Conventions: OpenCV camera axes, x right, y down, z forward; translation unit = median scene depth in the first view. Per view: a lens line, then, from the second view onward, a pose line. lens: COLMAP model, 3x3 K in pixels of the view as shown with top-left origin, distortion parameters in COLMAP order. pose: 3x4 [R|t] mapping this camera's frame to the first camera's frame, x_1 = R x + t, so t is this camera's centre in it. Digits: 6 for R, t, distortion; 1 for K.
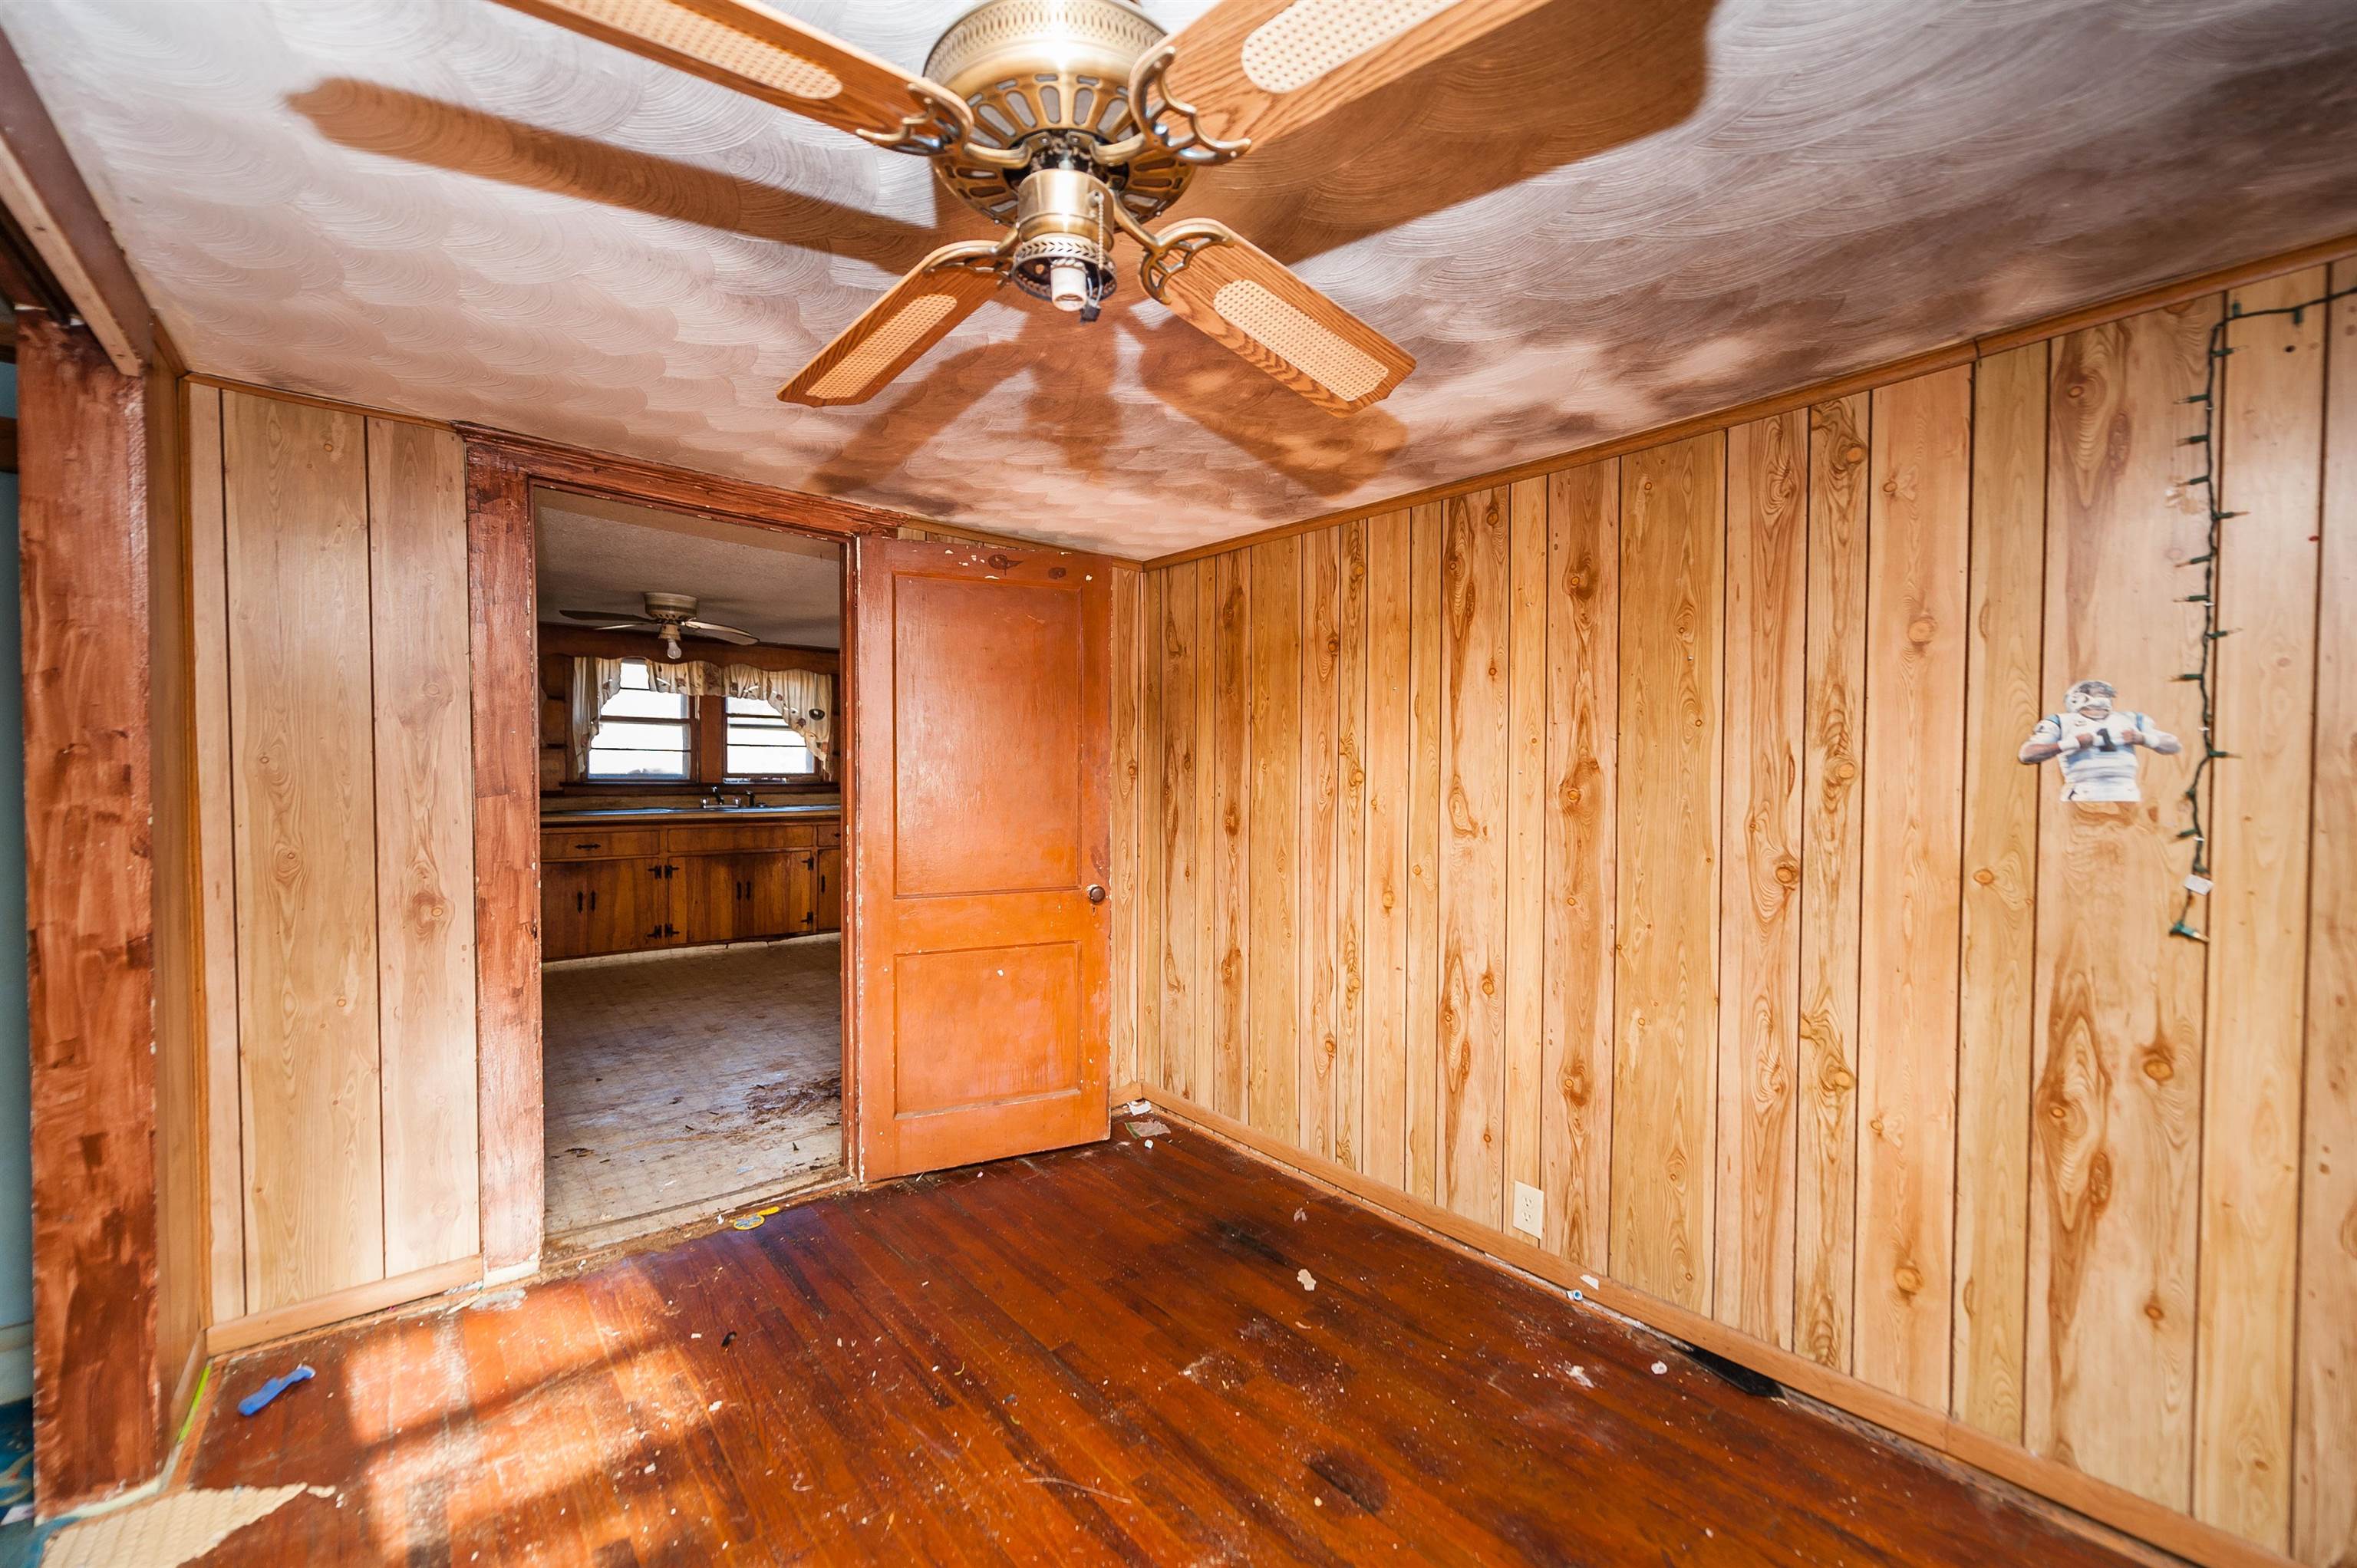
lens RADIAL K [[924.4, 0, 1189.8], [0, 924.4, 785.0], [0, 0, 1]] dist [0.011702, -0.004284]
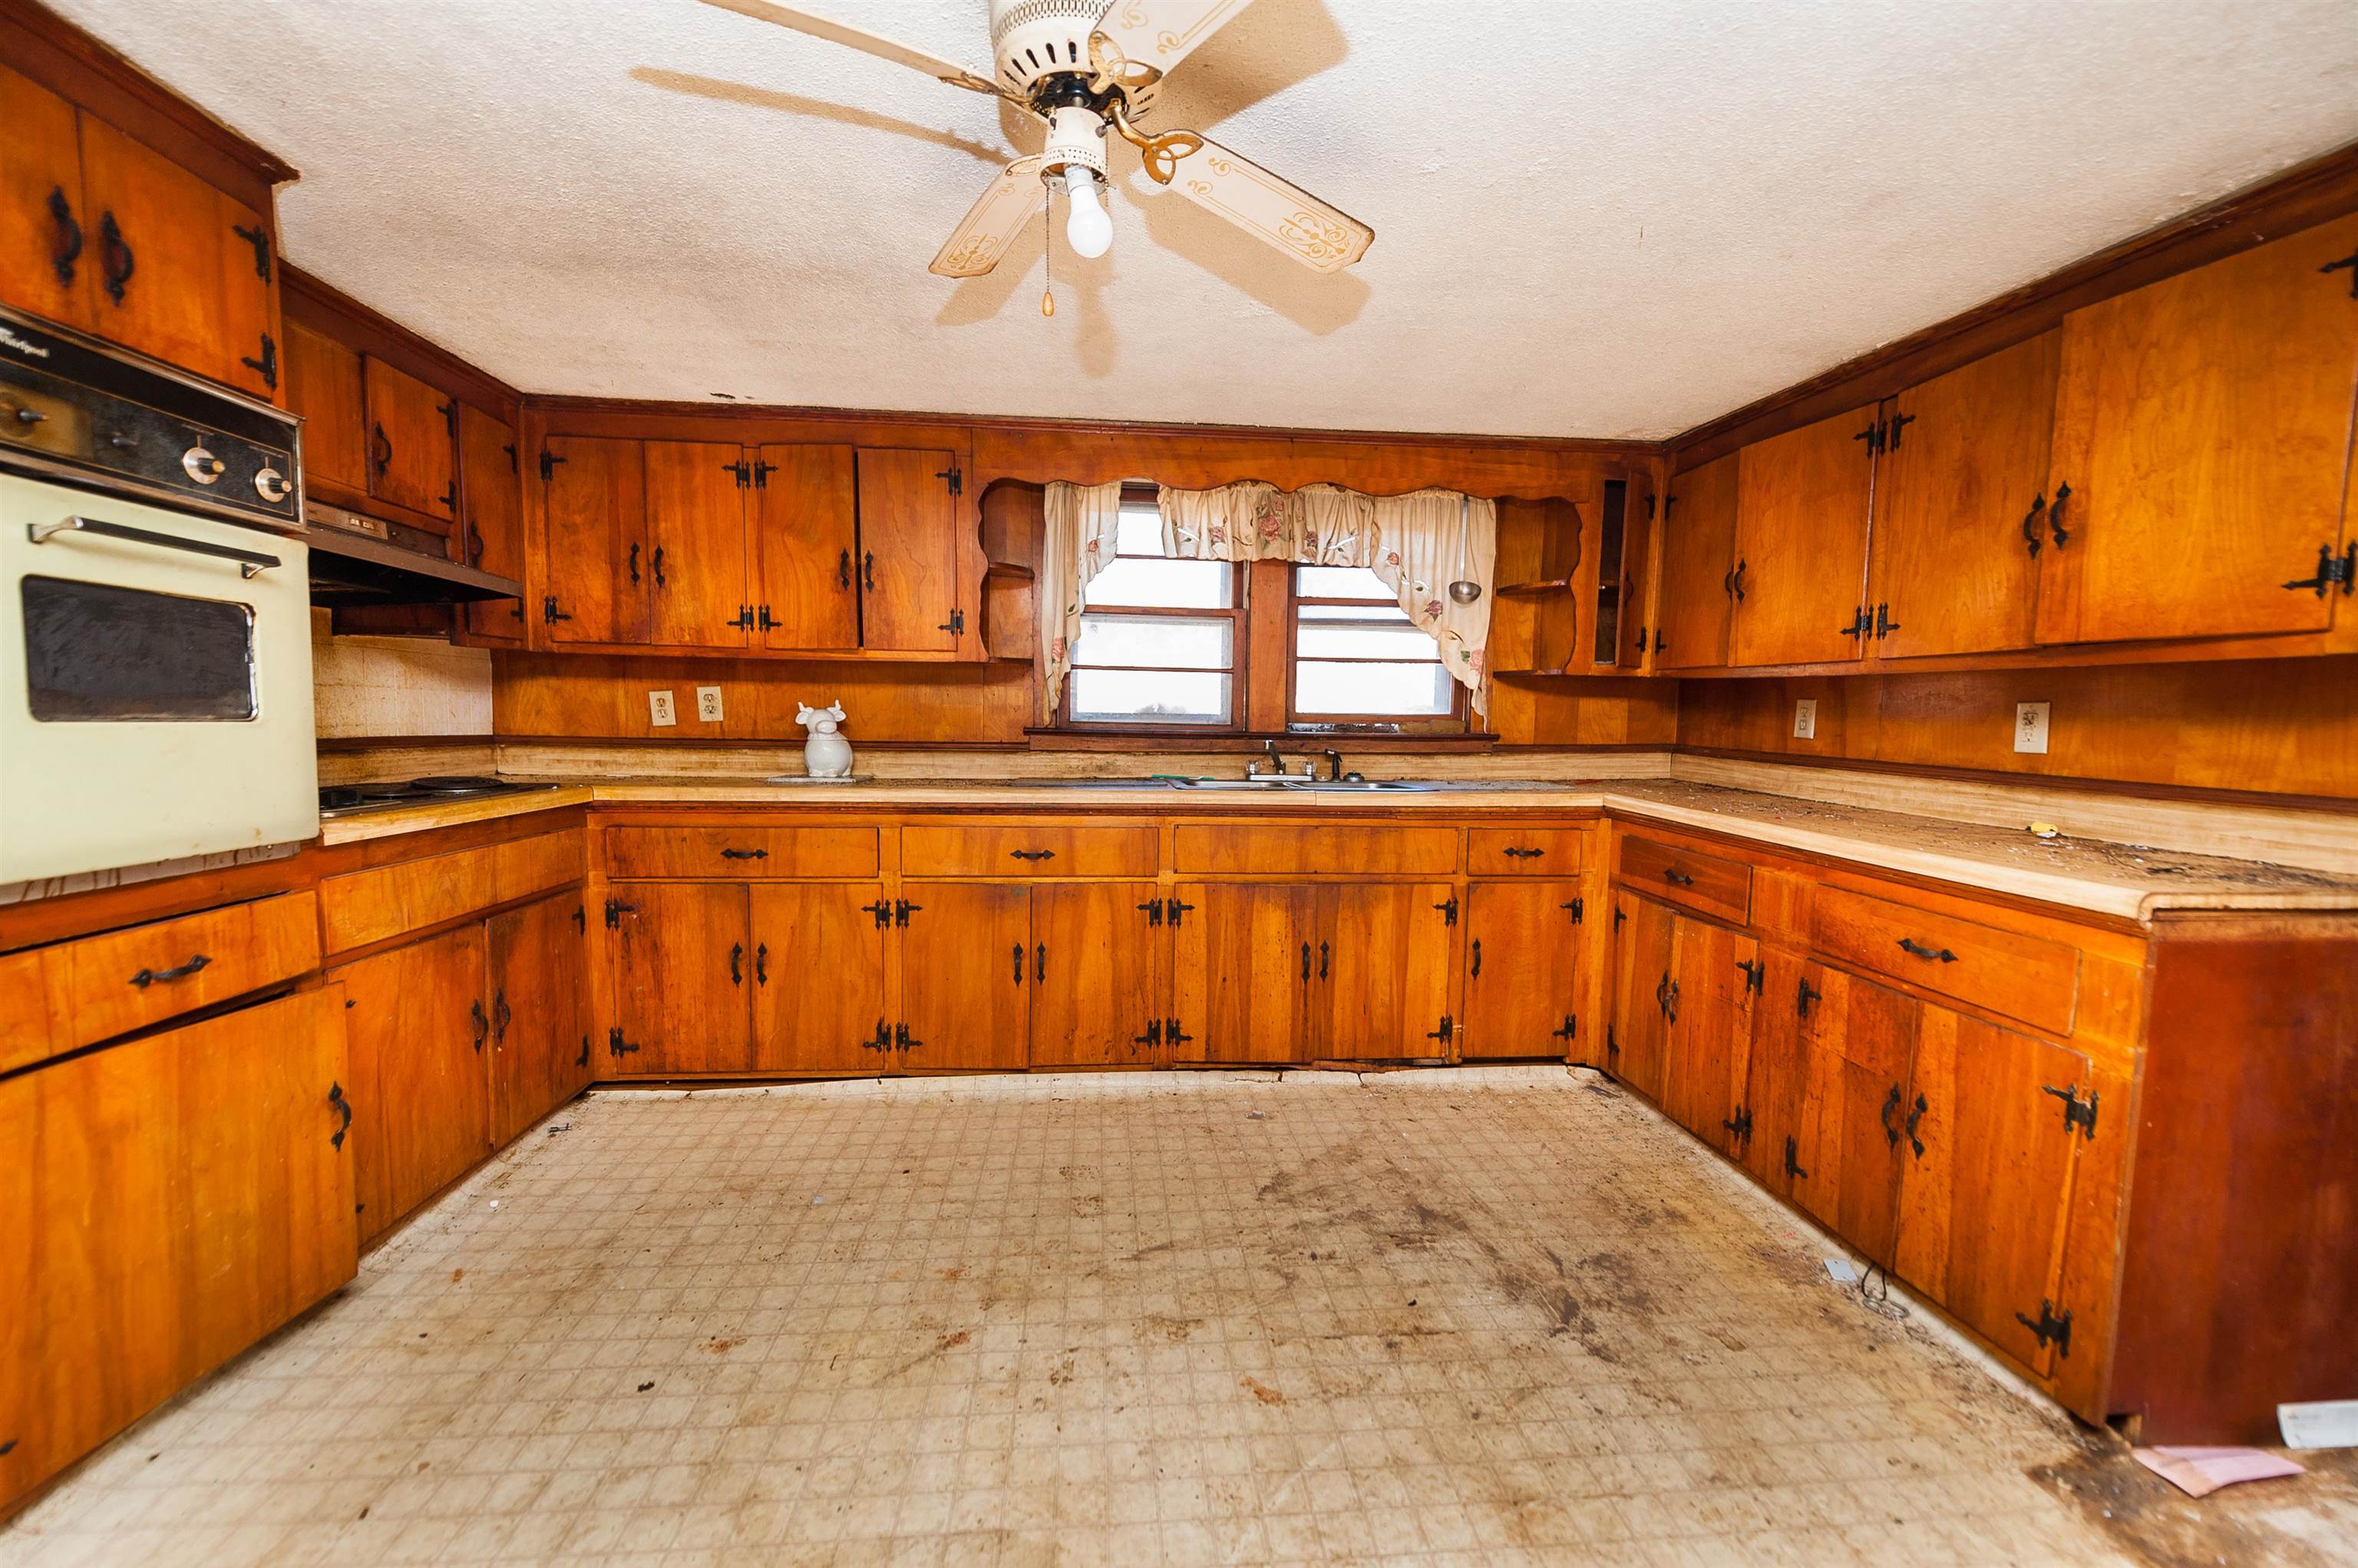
lens RADIAL K [[924.8, 0, 1185.0], [0, 924.8, 794.5], [0, 0, 1]] dist [0.011702, -0.004284]
pose [[0.813011, 0.048019, -0.580265, -0.261363], [-0.012108, 0.997772, 0.065604, -0.000060], [0.582122, -0.046311, 0.811781, 0.573025]]
